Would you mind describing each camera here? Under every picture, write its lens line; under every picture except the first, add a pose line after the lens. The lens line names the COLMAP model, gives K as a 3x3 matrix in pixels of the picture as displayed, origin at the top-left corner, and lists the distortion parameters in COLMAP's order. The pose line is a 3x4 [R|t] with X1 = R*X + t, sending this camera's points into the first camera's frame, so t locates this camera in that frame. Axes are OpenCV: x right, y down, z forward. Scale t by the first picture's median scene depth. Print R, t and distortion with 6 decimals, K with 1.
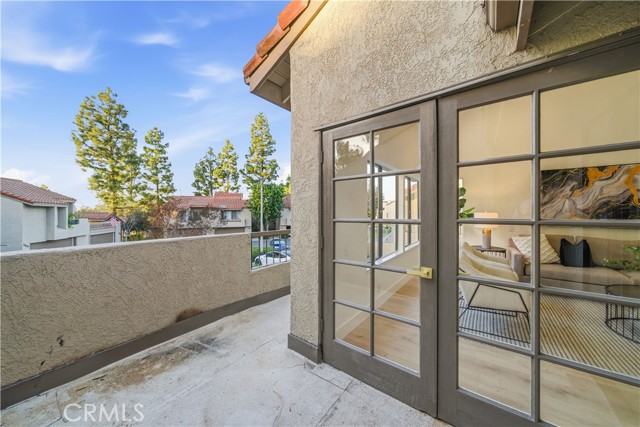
lens RADIAL K [[219.6, 0, 319.2], [0, 219.6, 214.6], [0, 0, 1]] dist [-0.000190, -0.000057]
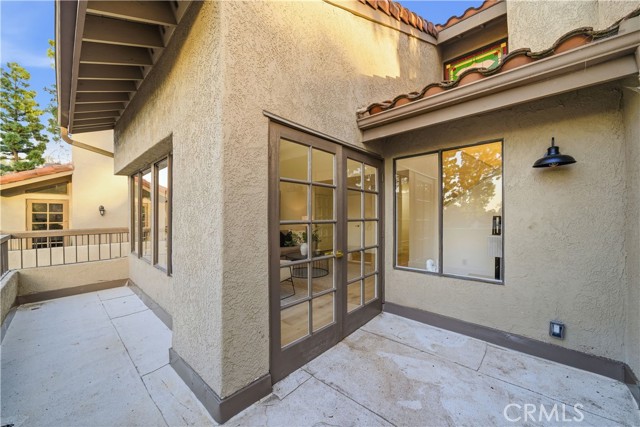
lens RADIAL K [[237.9, 0, 317.1], [0, 237.9, 217.9], [0, 0, 1]] dist [-0.002265, -0.000079]
pose [[0.089765, -0.003655, 0.995956, -1.015632], [0.011337, 0.999932, 0.002648, 0.005839], [-0.995898, 0.011053, 0.089801, 0.826216]]
